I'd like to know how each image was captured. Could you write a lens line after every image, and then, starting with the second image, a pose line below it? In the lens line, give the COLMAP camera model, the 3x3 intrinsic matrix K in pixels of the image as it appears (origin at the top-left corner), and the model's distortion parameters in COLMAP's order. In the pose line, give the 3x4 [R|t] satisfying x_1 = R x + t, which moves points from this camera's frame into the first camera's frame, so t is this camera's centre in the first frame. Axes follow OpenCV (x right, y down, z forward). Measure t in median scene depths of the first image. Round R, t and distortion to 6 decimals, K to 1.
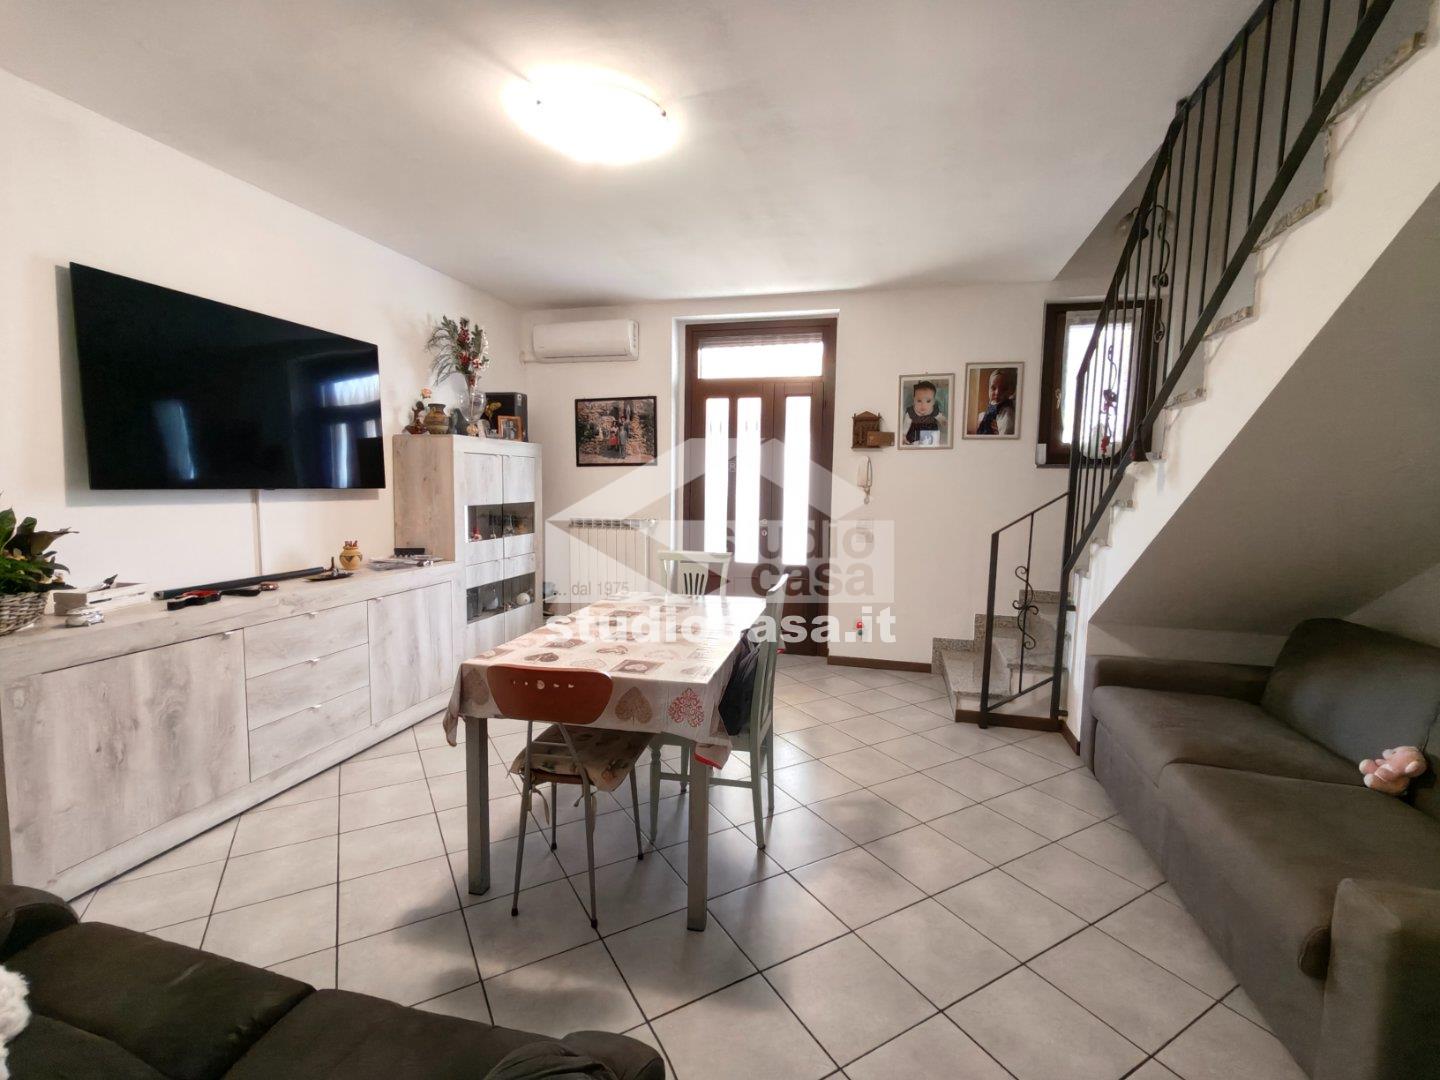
lens RADIAL K [[649.3, 0, 707.5], [0, 649.3, 533.2], [0, 0, 1]] dist [-0.004762, 0.001281]
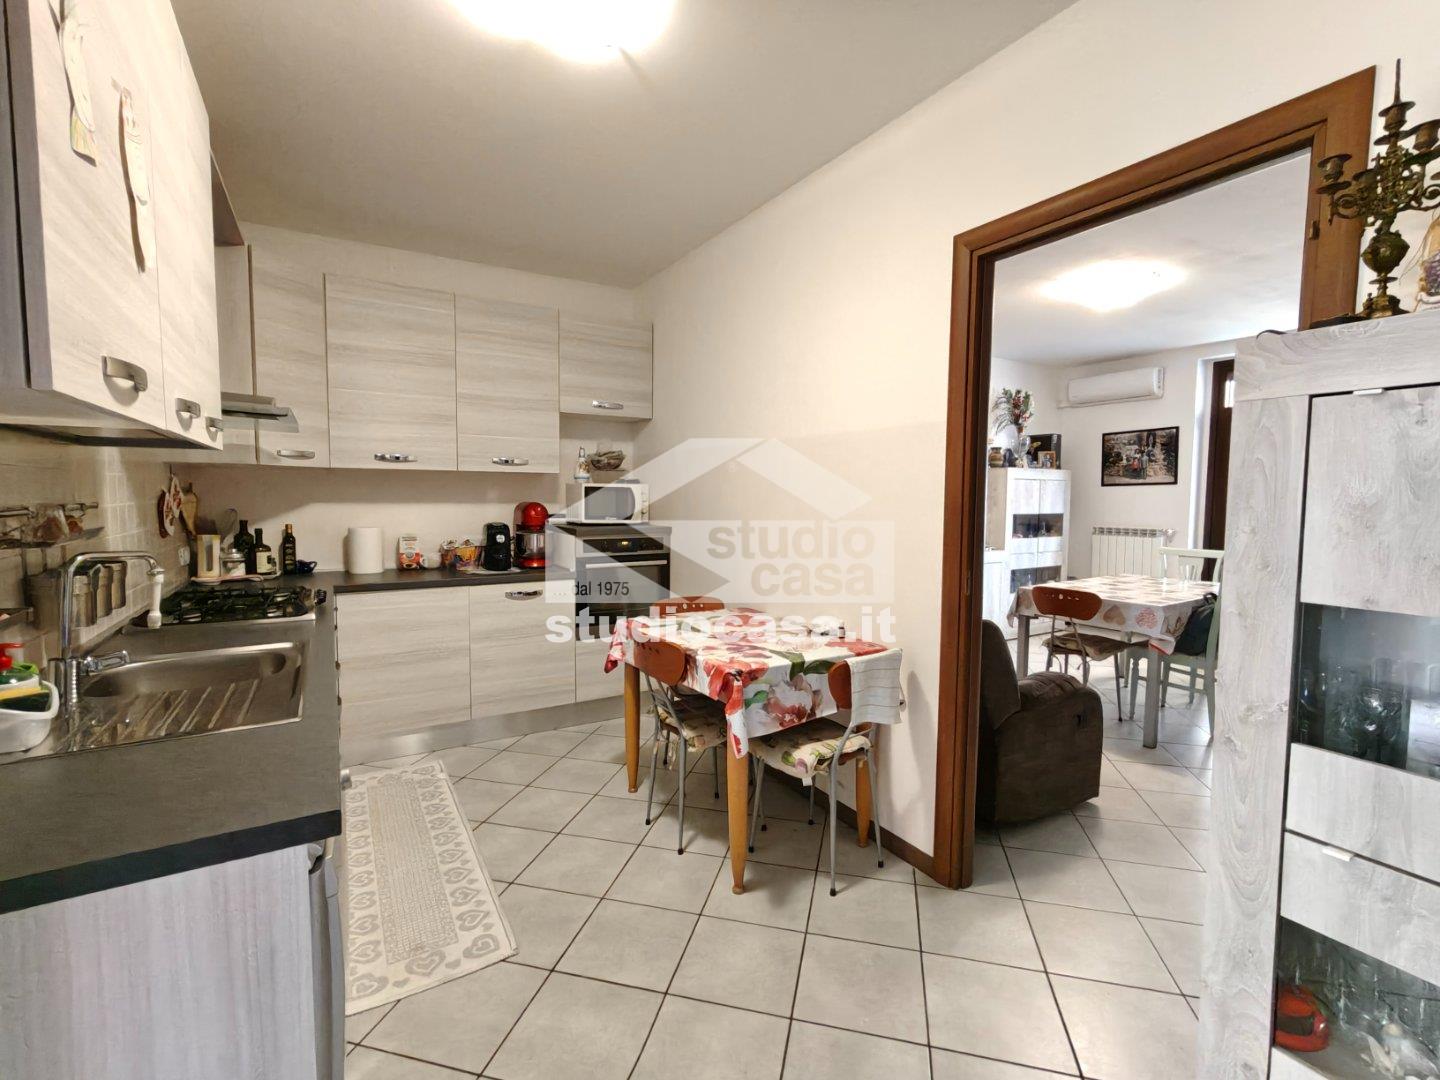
lens RADIAL K [[649.3, 0, 717.4], [0, 649.3, 541.9], [0, 0, 1]] dist [-0.004762, 0.001281]
pose [[0.730047, 0.038984, -0.682284, 0.142208], [-0.050808, 0.998705, 0.002698, 0.048505], [0.681505, 0.032696, 0.731082, -0.516571]]
